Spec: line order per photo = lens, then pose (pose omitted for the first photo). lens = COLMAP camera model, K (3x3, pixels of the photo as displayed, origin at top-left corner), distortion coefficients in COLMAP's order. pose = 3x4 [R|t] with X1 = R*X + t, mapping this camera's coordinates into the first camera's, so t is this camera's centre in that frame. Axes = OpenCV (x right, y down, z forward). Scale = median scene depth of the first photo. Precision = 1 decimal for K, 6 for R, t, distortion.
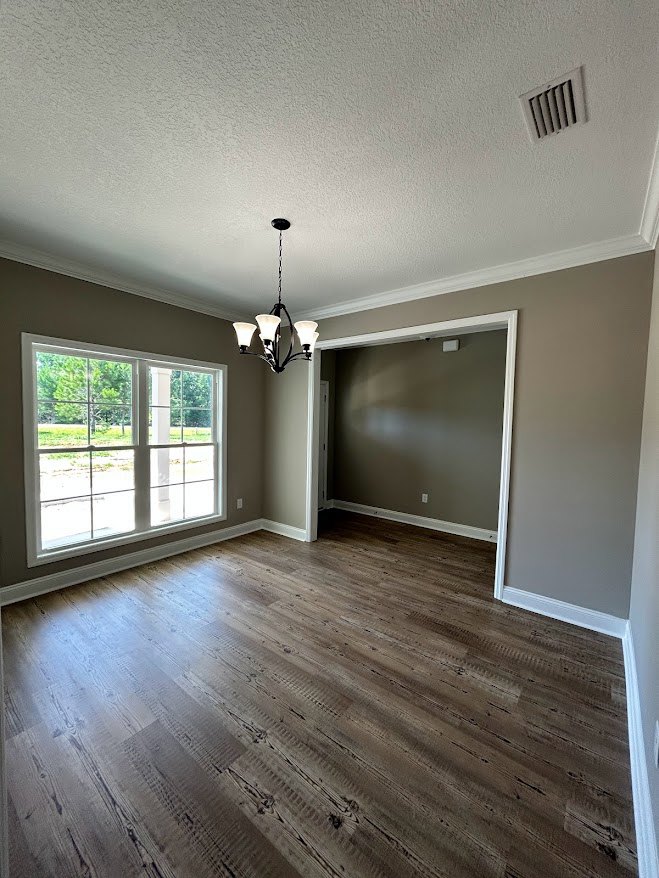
lens RADIAL K [[353.0, 0, 329.5], [0, 353.0, 439.0], [0, 0, 1]] dist [0.000172, 0.000659]
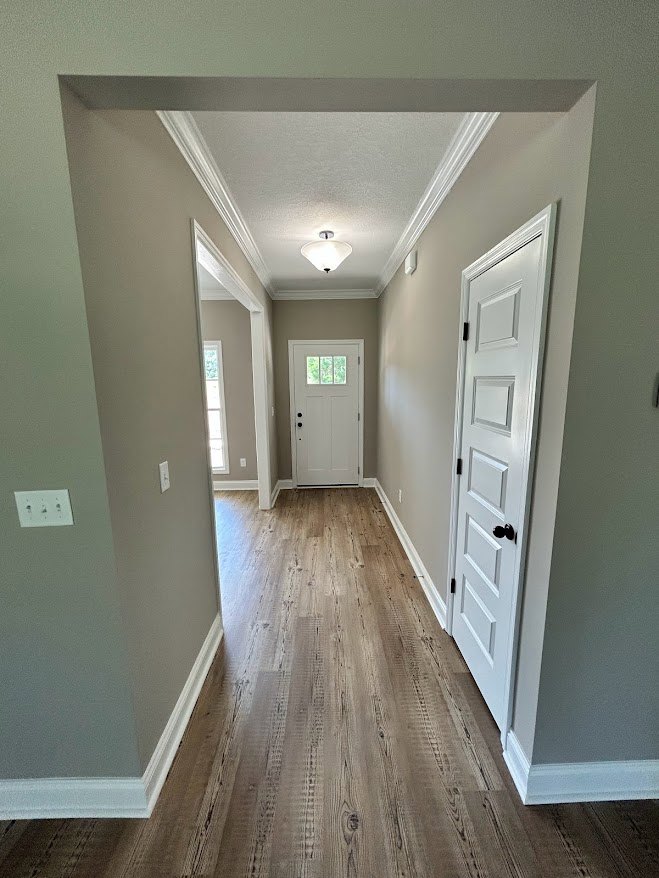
lens RADIAL K [[353.0, 0, 329.5], [0, 353.0, 439.0], [0, 0, 1]] dist [0.000172, 0.000659]
pose [[0.622011, 0.091282, -0.777669, 0.821753], [-0.013182, 0.994262, 0.106161, -0.017721], [0.782897, -0.055782, 0.619645, 0.532977]]
